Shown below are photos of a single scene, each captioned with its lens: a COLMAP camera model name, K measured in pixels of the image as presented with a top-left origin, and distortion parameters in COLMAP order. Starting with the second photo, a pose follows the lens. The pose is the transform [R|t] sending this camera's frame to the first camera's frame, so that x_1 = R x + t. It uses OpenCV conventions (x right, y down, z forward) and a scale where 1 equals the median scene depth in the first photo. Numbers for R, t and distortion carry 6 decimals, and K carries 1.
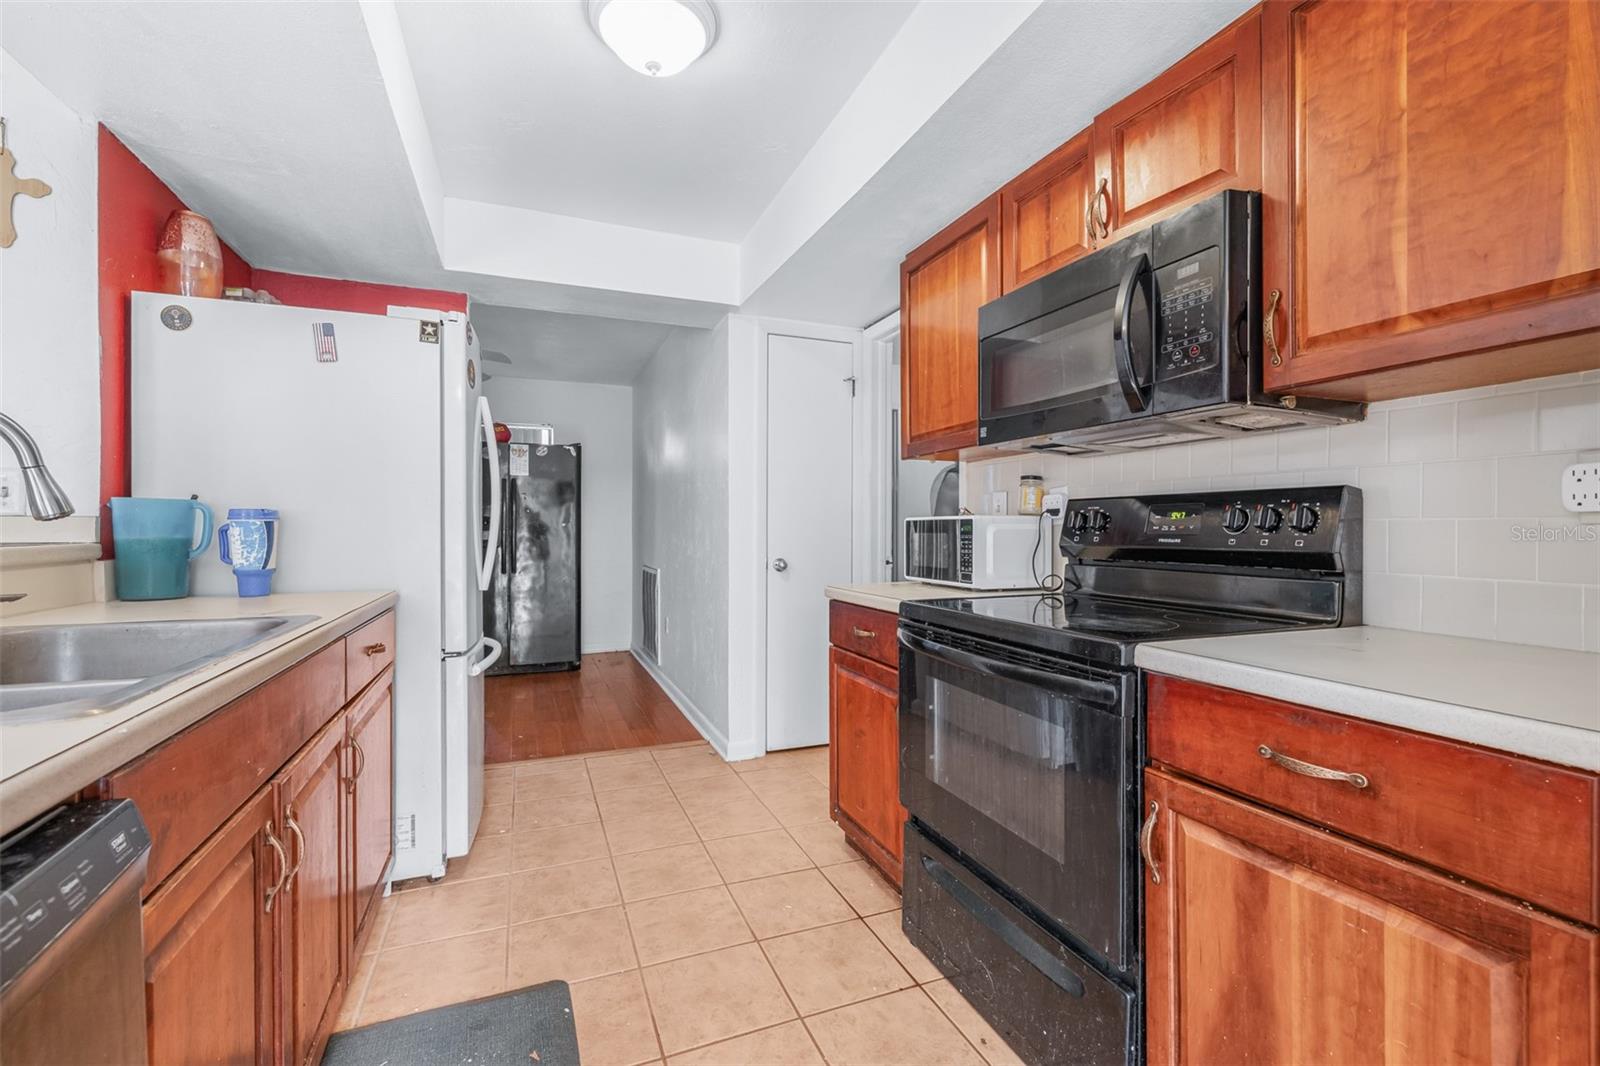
lens RADIAL K [[687.5, 0, 792.8], [0, 687.5, 531.3], [0, 0, 1]] dist [0.000265, -0.000090]
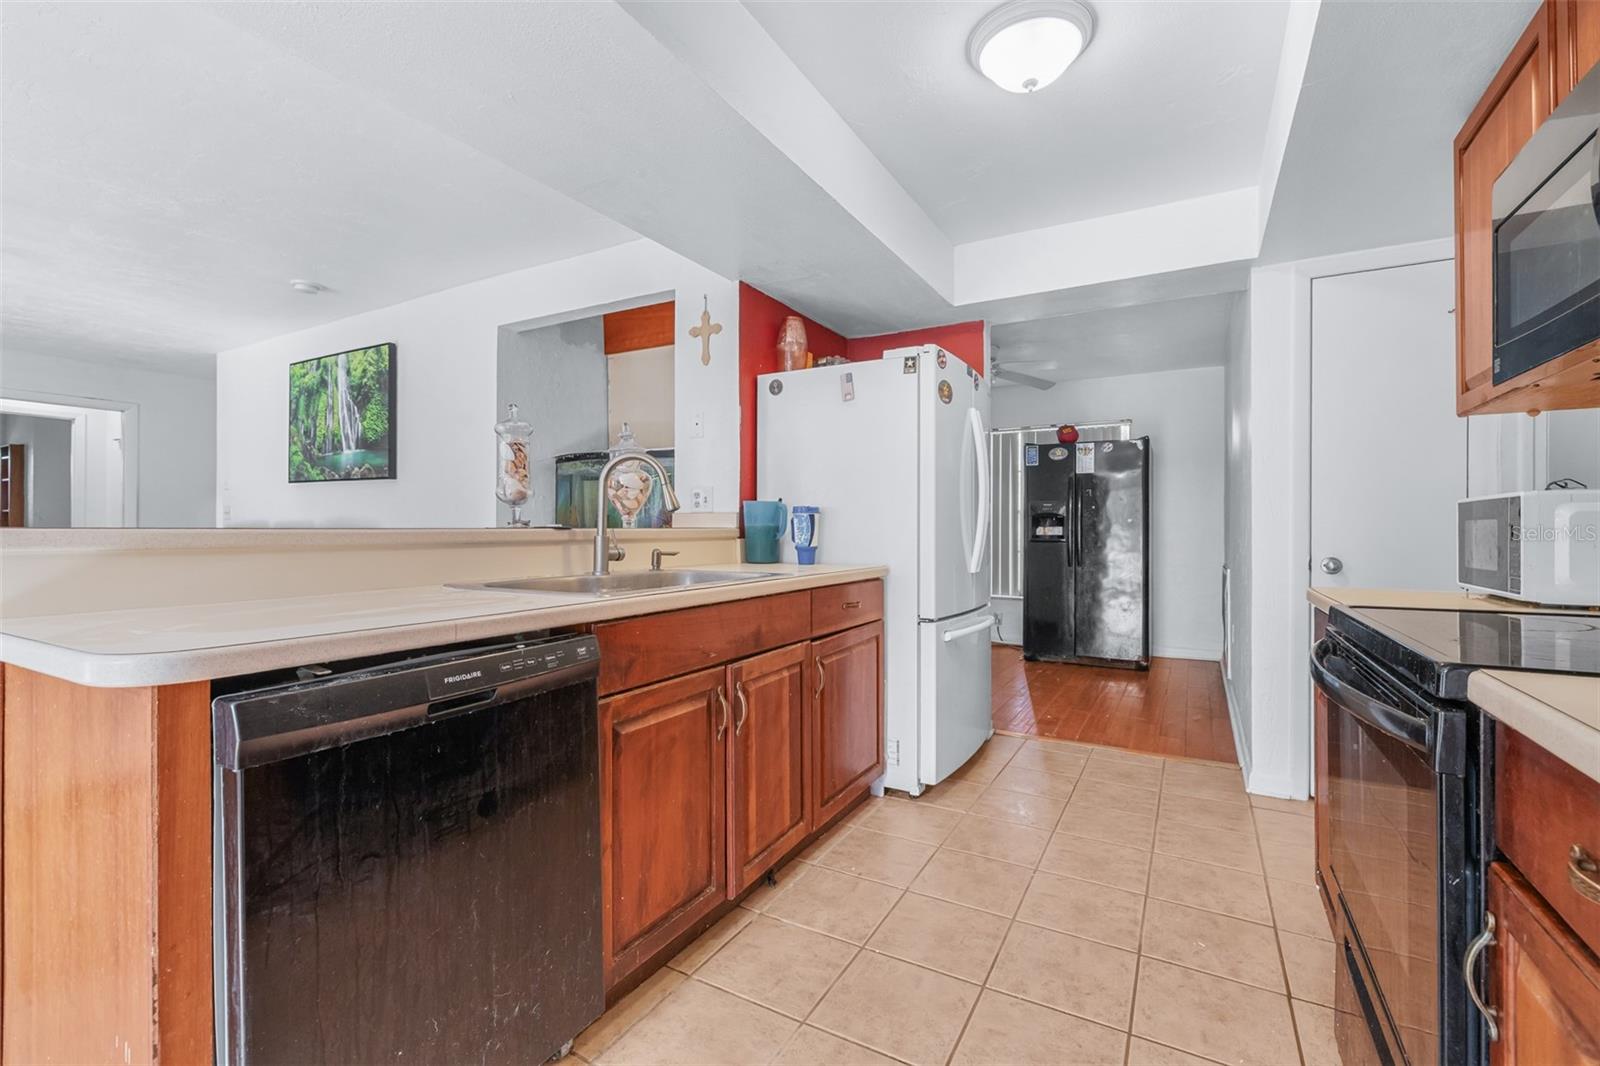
lens RADIAL K [[691.5, 0, 807.3], [0, 691.5, 527.2], [0, 0, 1]] dist [-0.000767, 0.000100]
pose [[0.631779, -0.002056, -0.775146, 0.417289], [-0.003985, 0.999975, -0.005900, 0.023120], [0.775138, 0.006817, 0.631755, 0.054663]]
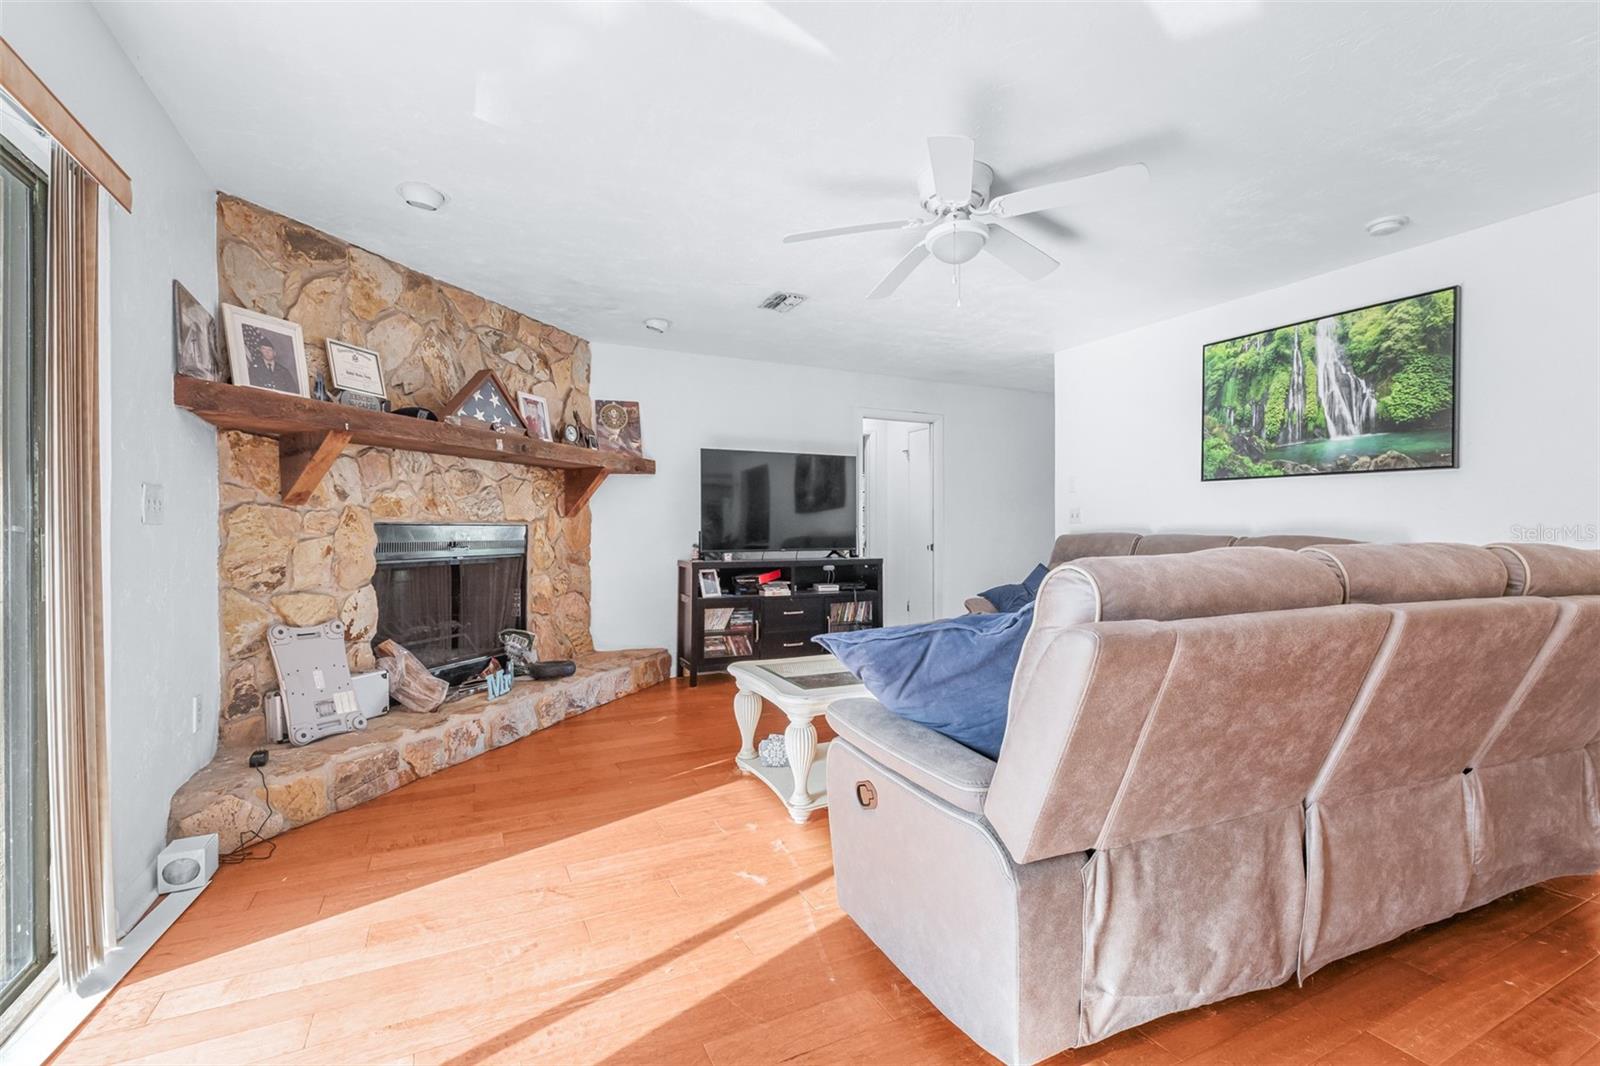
lens RADIAL K [[707.1, 0, 804.7], [0, 707.1, 529.3], [0, 0, 1]] dist [0.000676, -0.000061]
pose [[0.090270, 0.000058, -0.995917, -0.664198], [-0.003481, 0.999994, -0.000257, 0.012785], [0.995911, 0.003490, 0.090269, -1.386462]]
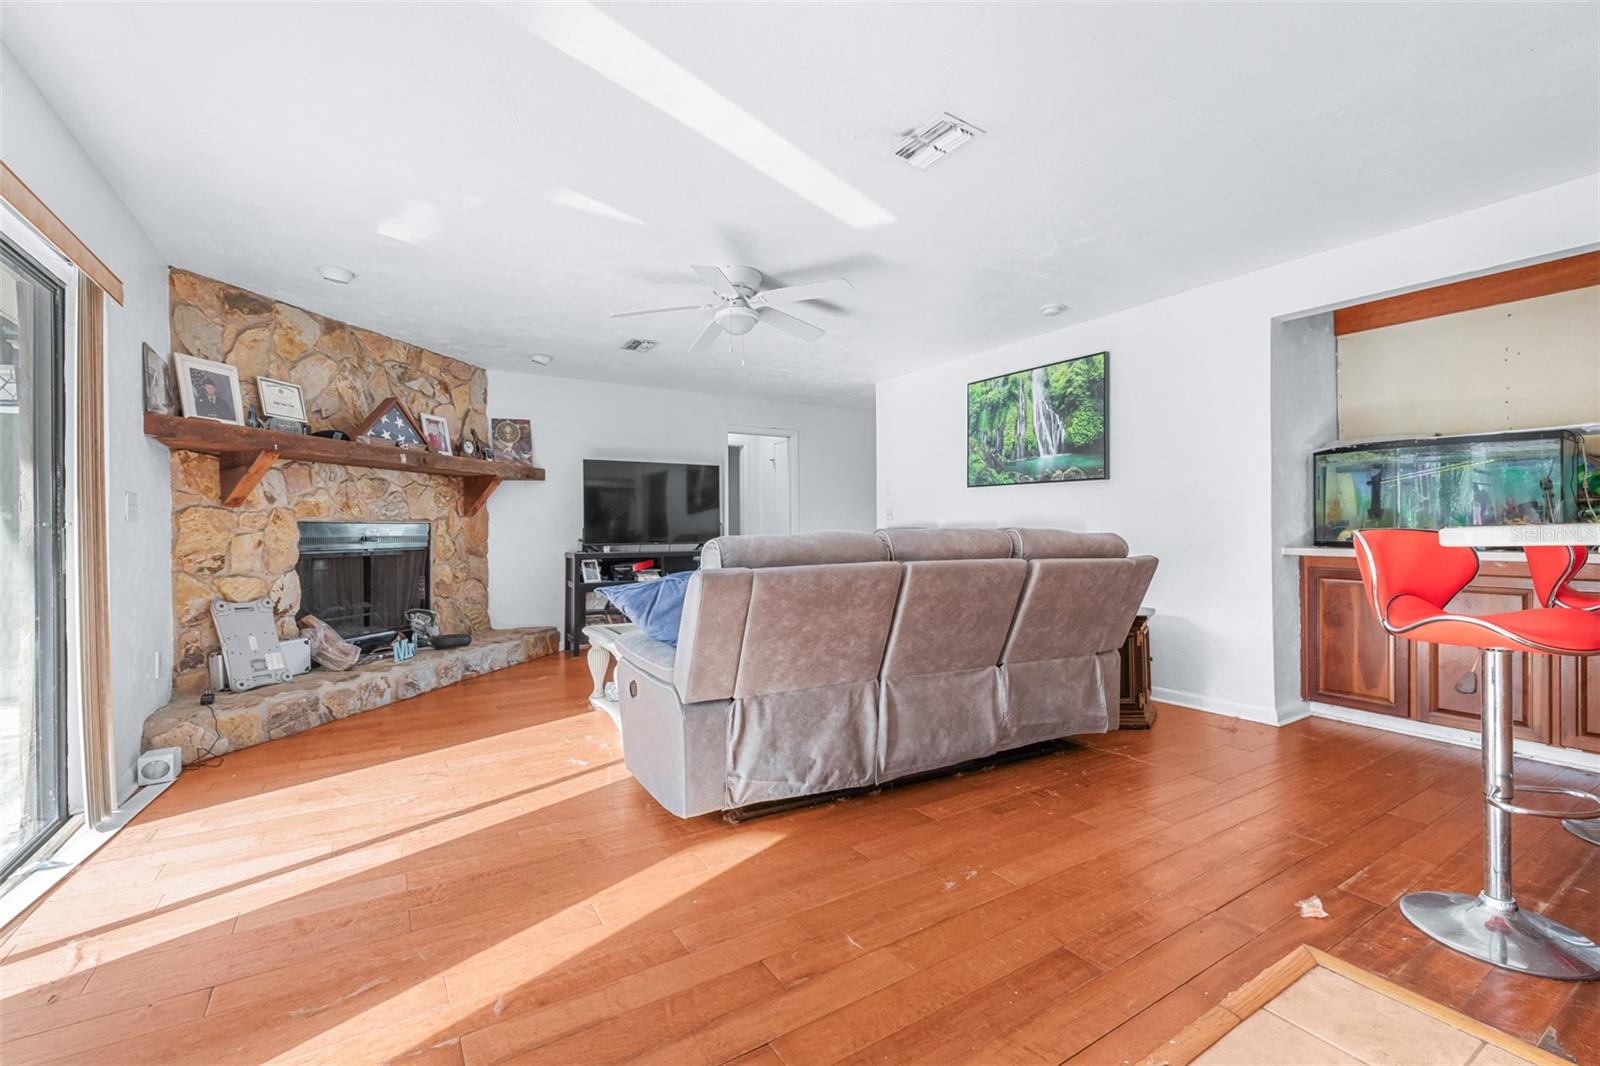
lens RADIAL K [[684.8, 0, 799.7], [0, 684.8, 527.9], [0, 0, 1]] dist [0.000649, -0.000396]
pose [[0.184997, -0.002126, -0.982737, -0.067384], [0.002276, 0.999996, -0.001735, 0.028818], [0.982736, -0.001916, 0.185001, -1.124550]]
